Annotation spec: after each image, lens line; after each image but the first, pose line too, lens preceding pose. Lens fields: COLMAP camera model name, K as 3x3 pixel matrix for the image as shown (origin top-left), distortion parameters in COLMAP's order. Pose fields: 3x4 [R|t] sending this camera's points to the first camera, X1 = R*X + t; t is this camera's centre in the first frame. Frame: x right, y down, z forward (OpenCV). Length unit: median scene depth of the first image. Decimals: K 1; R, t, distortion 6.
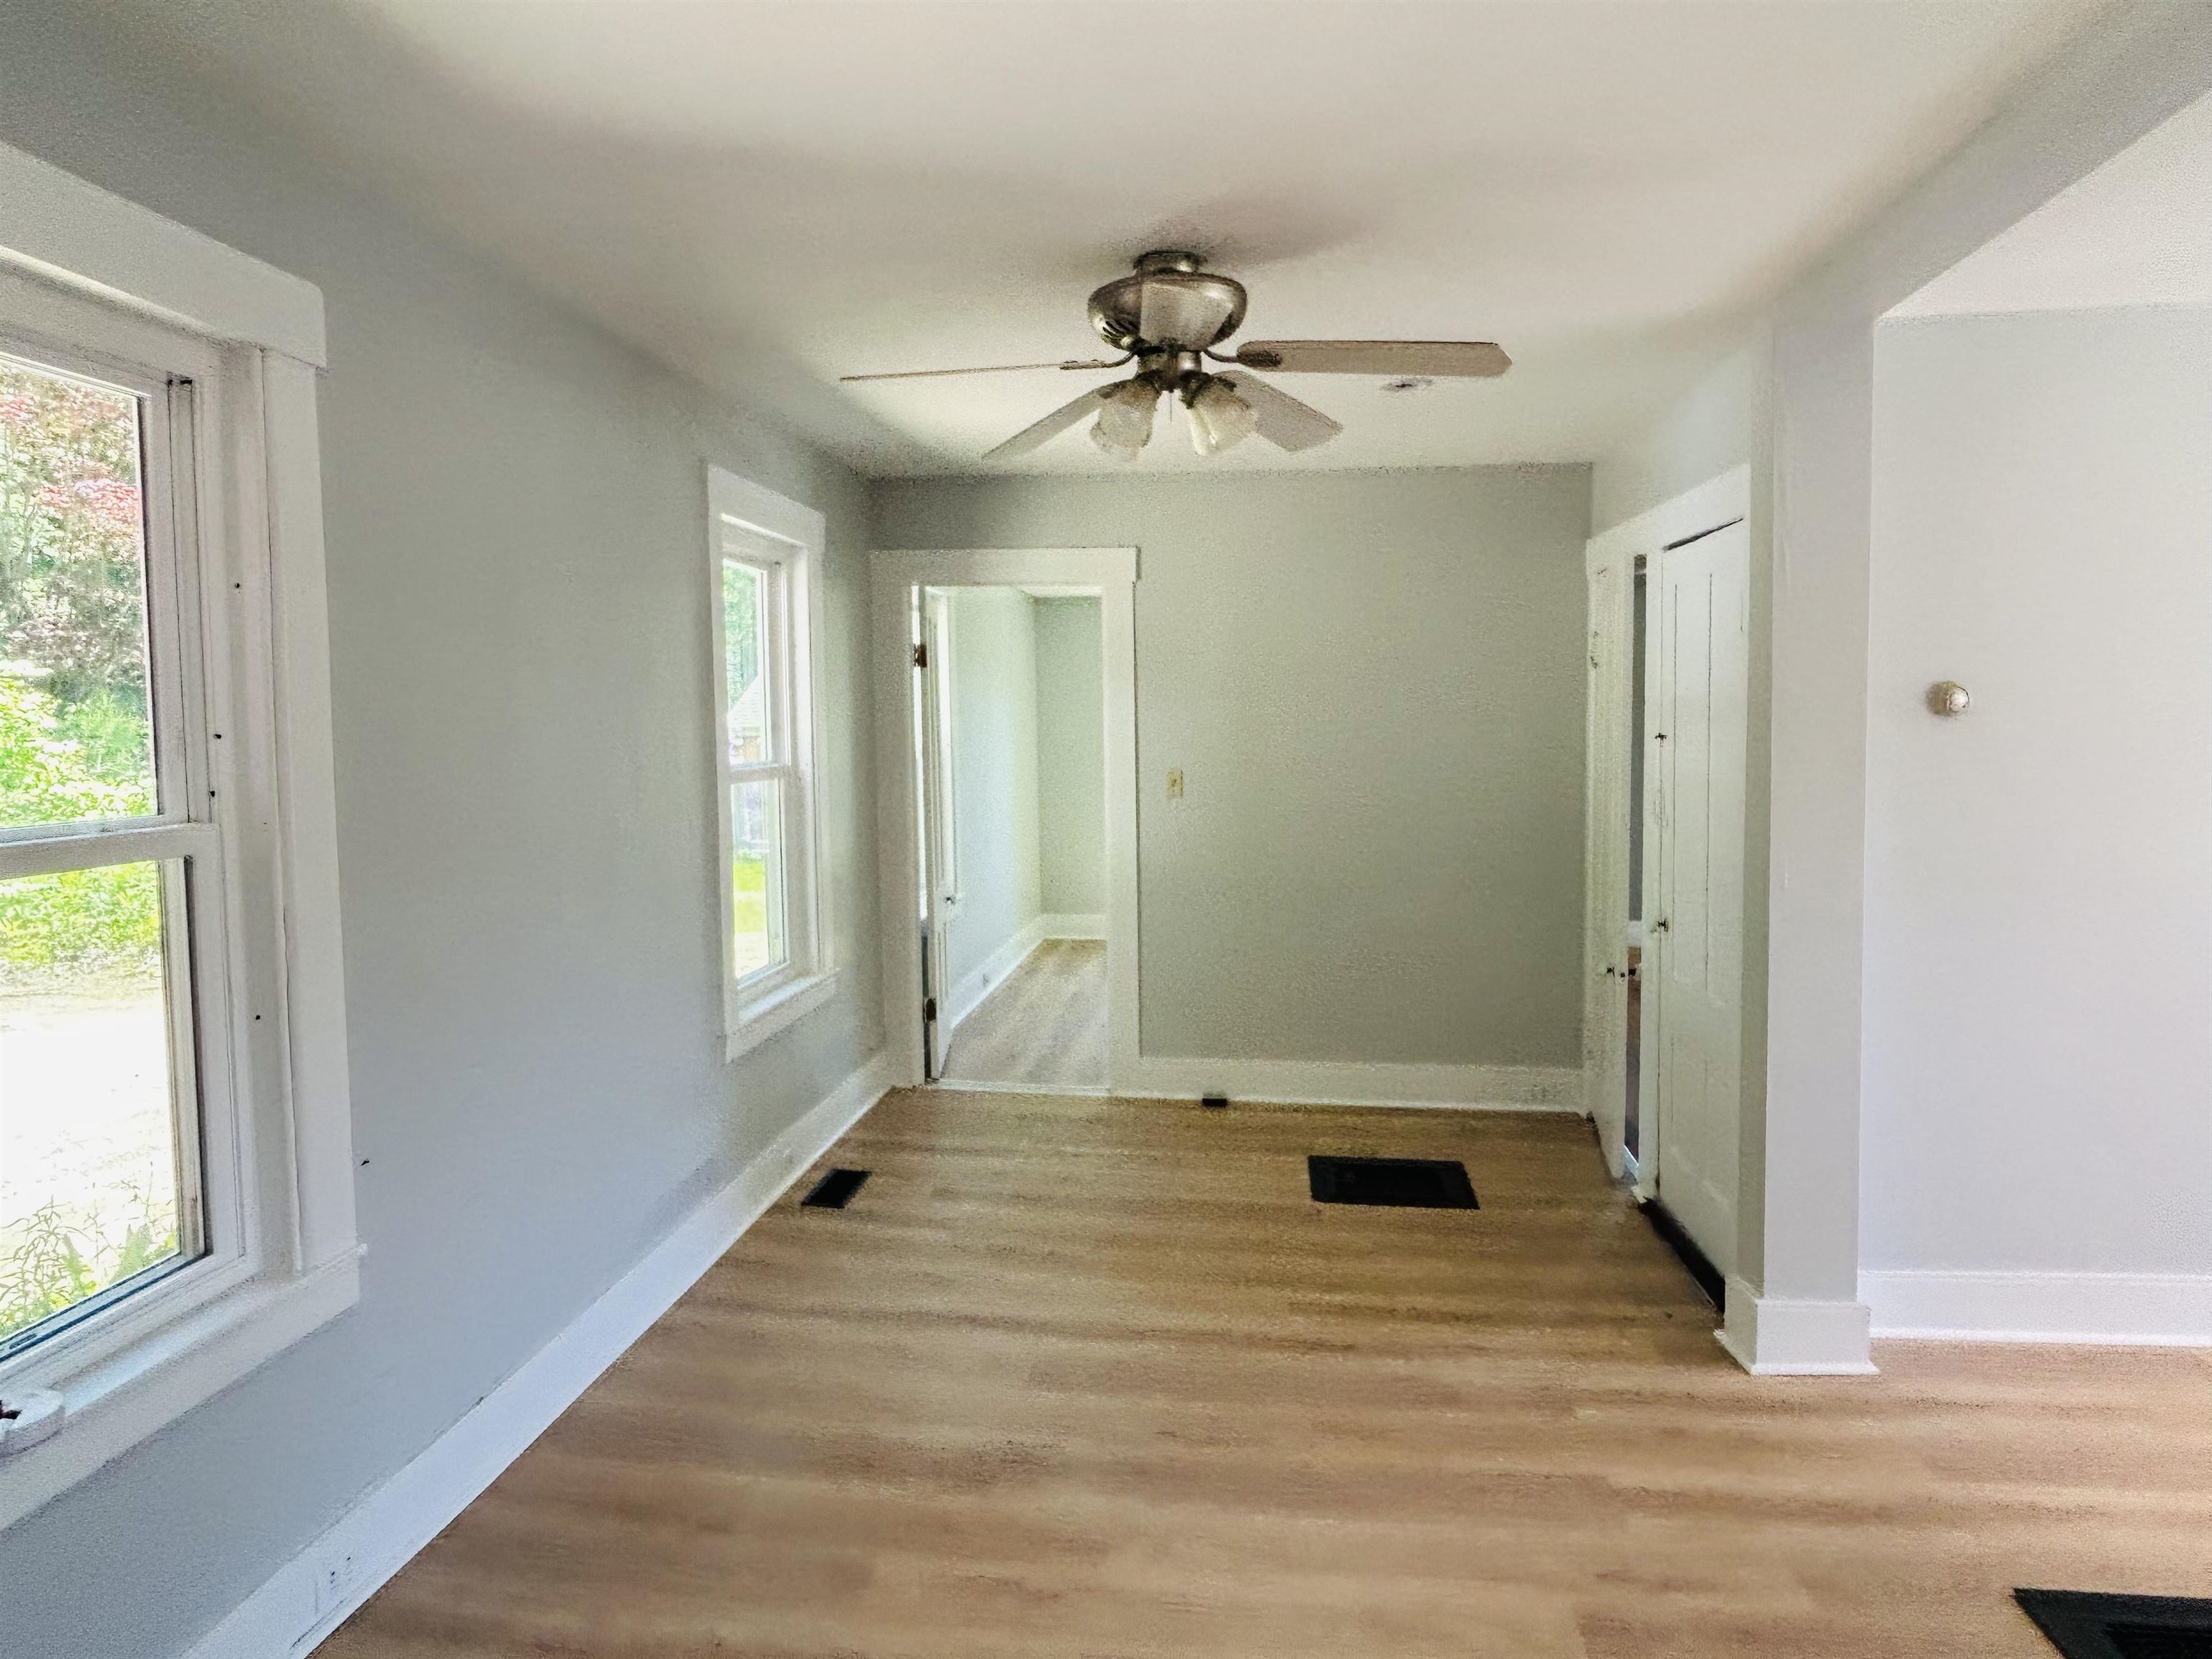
lens RADIAL K [[1437.4, 0, 1106.0], [0, 1437.4, 829.5], [0, 0, 1]] dist [0.000605, 0.000538]
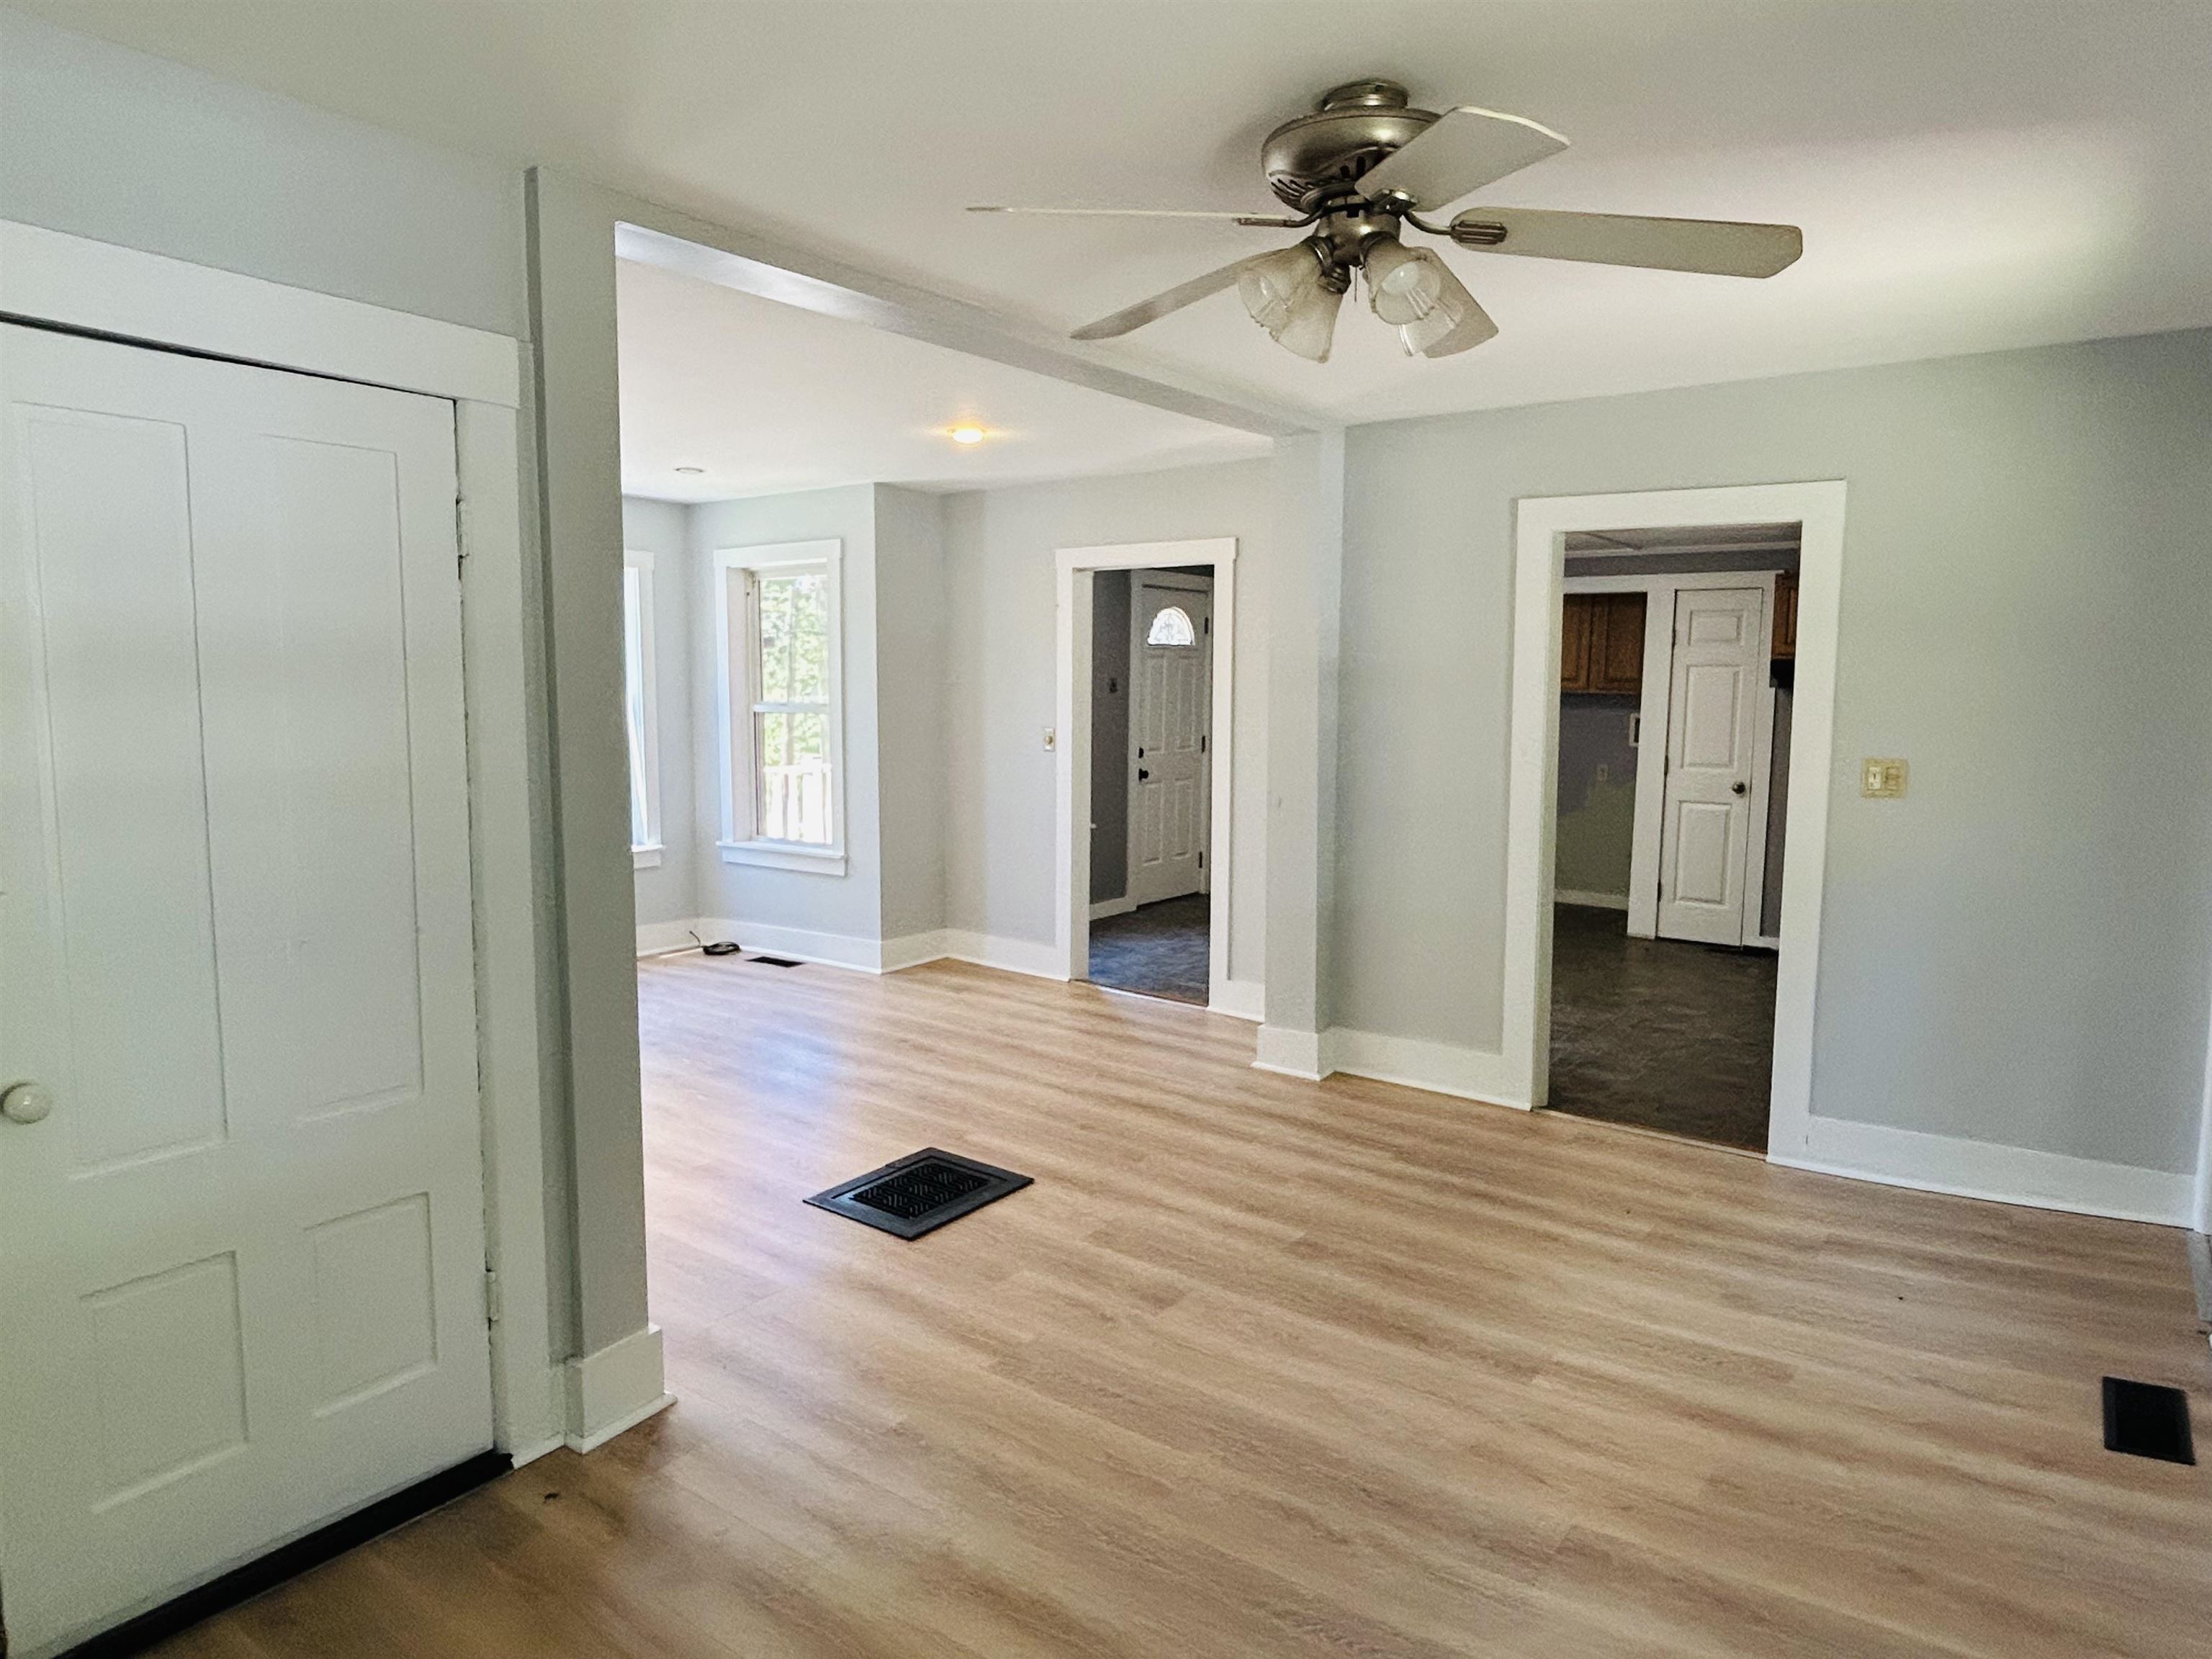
lens RADIAL K [[1328.5, 0, 1106.0], [0, 1328.5, 829.5], [0, 0, 1]] dist [-0.000652, -0.003211]
pose [[-0.859878, -0.051908, 0.507854, -0.206510], [0.042050, 0.984235, 0.171795, -0.115837], [-0.508765, 0.169078, -0.844139, 1.595260]]
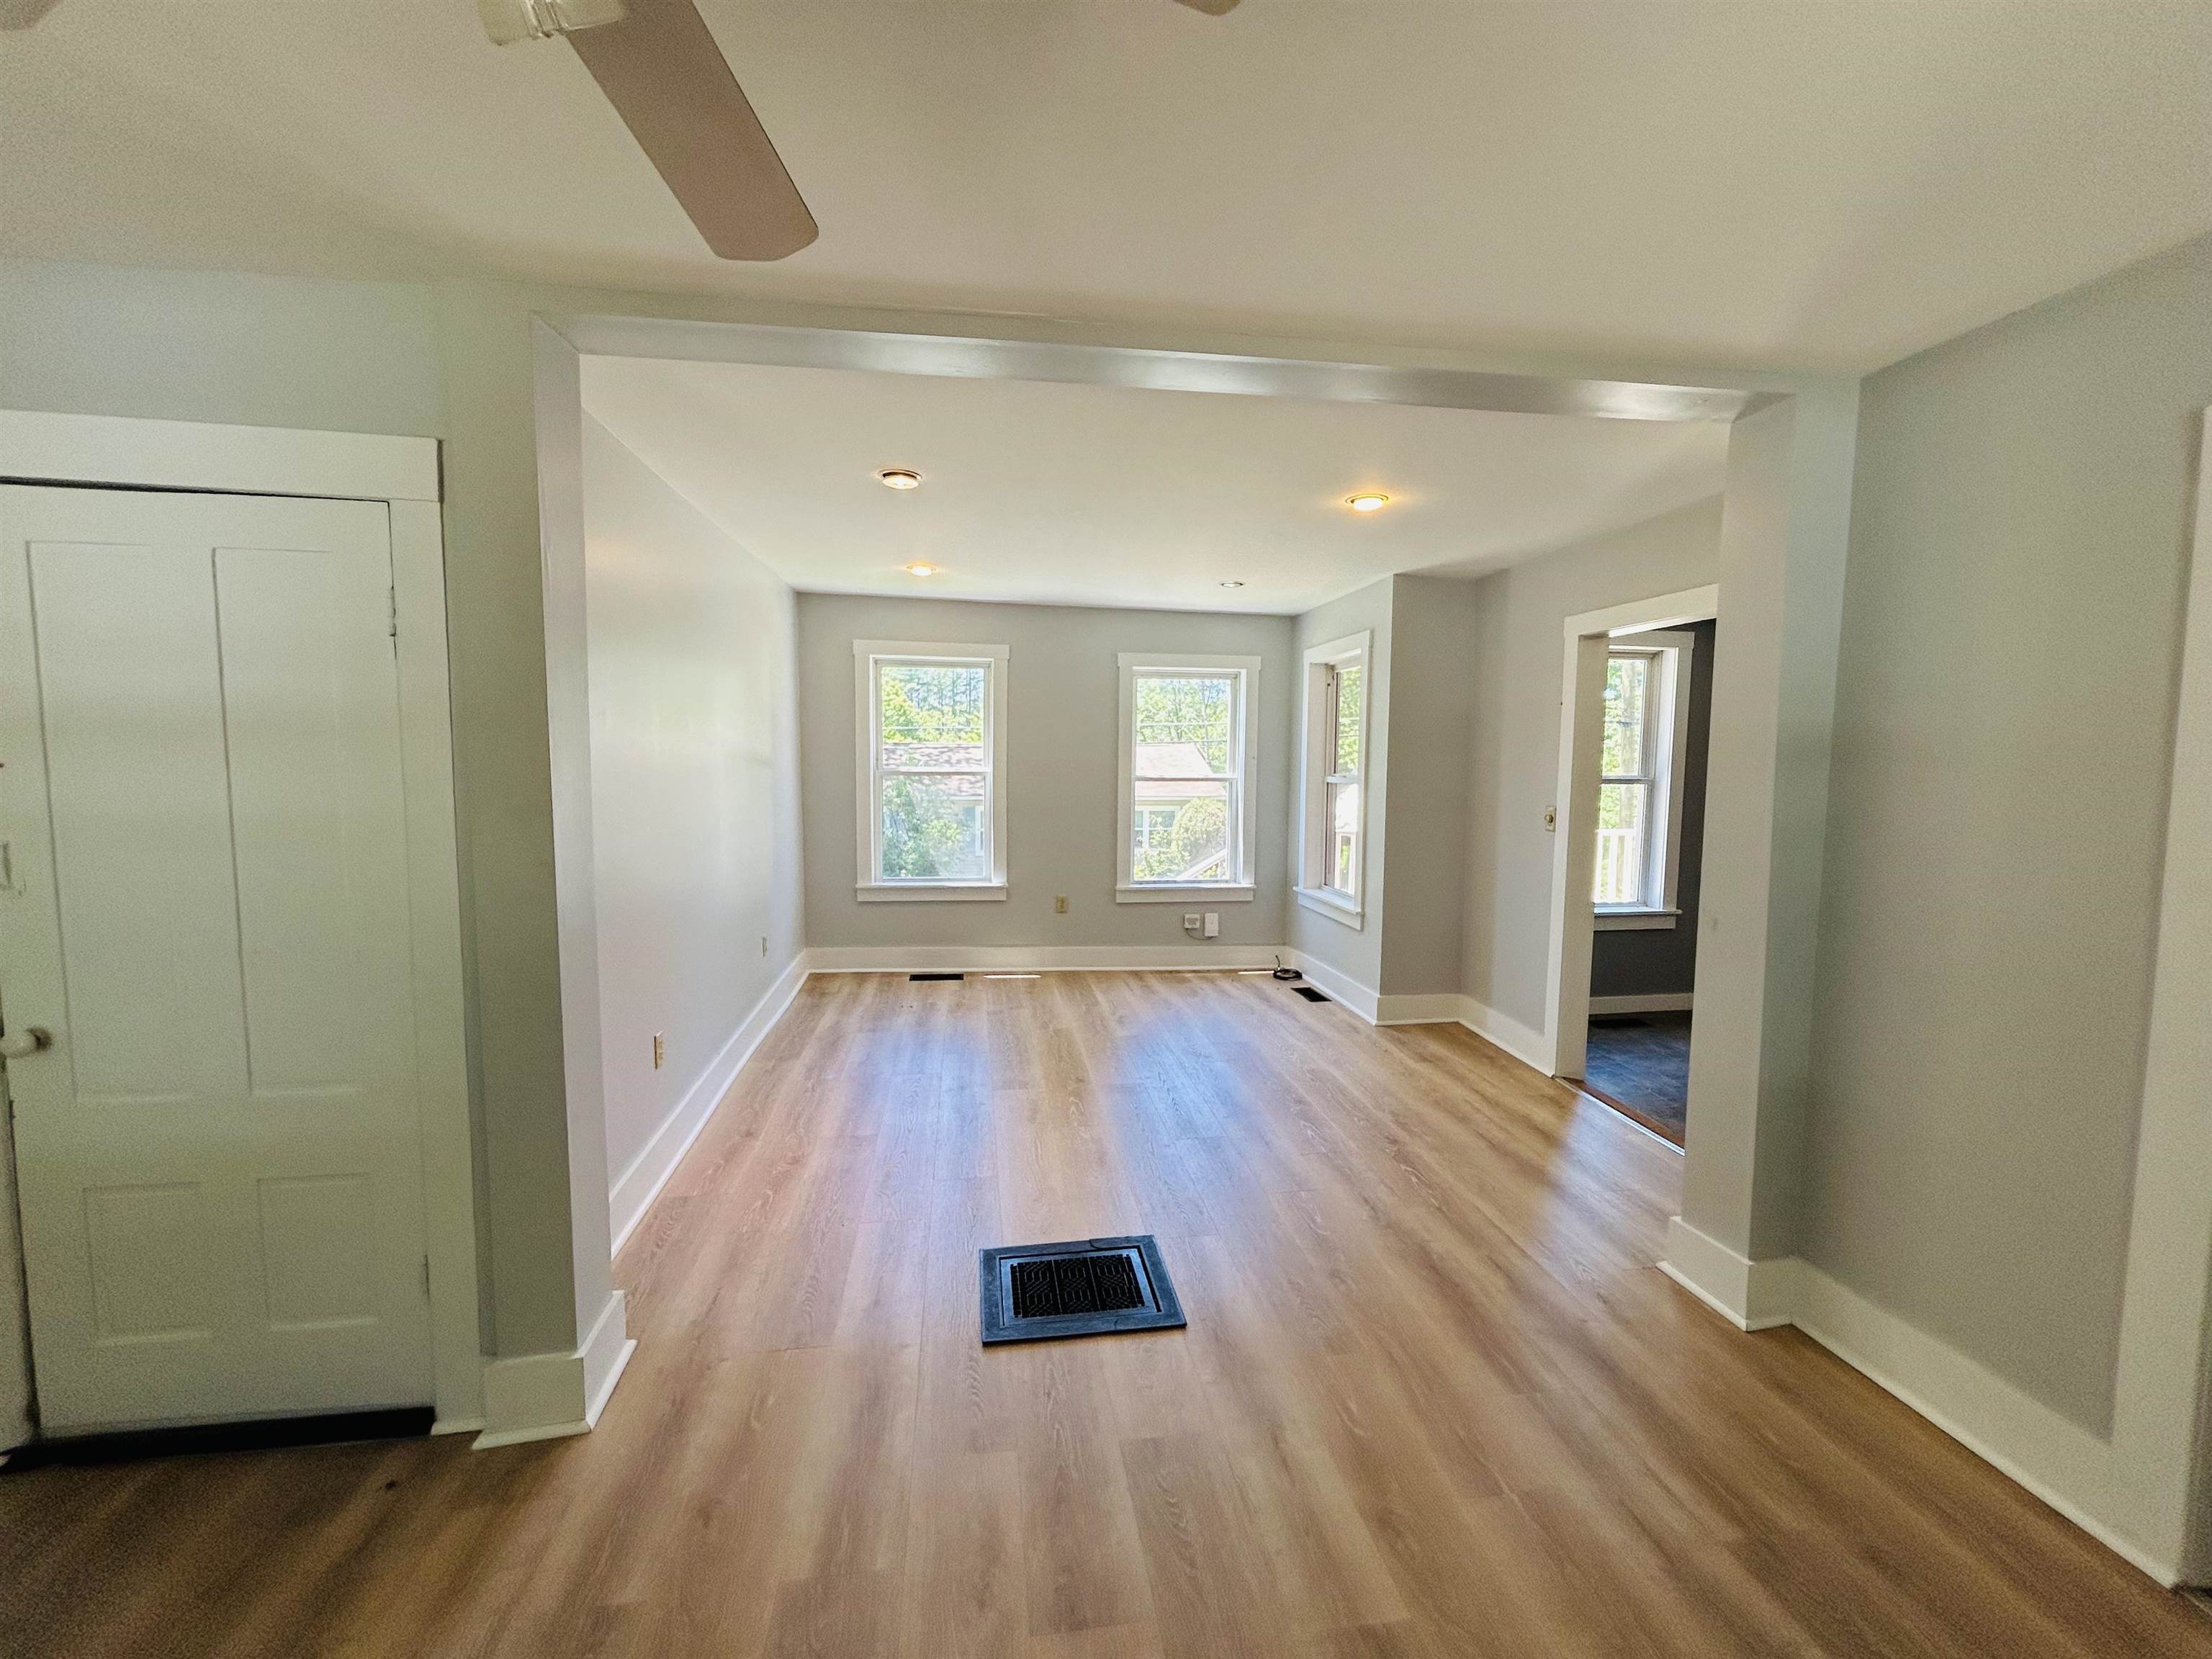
lens RADIAL K [[897.4, 0, 1103.9], [0, 897.4, 820.7], [0, 0, 1]] dist [-0.001073, -0.000089]
pose [[-0.248519, -0.065395, 0.966417, -0.193583], [0.064945, 0.994348, 0.083986, -0.053051], [-0.966447, 0.083636, -0.242868, 0.827768]]
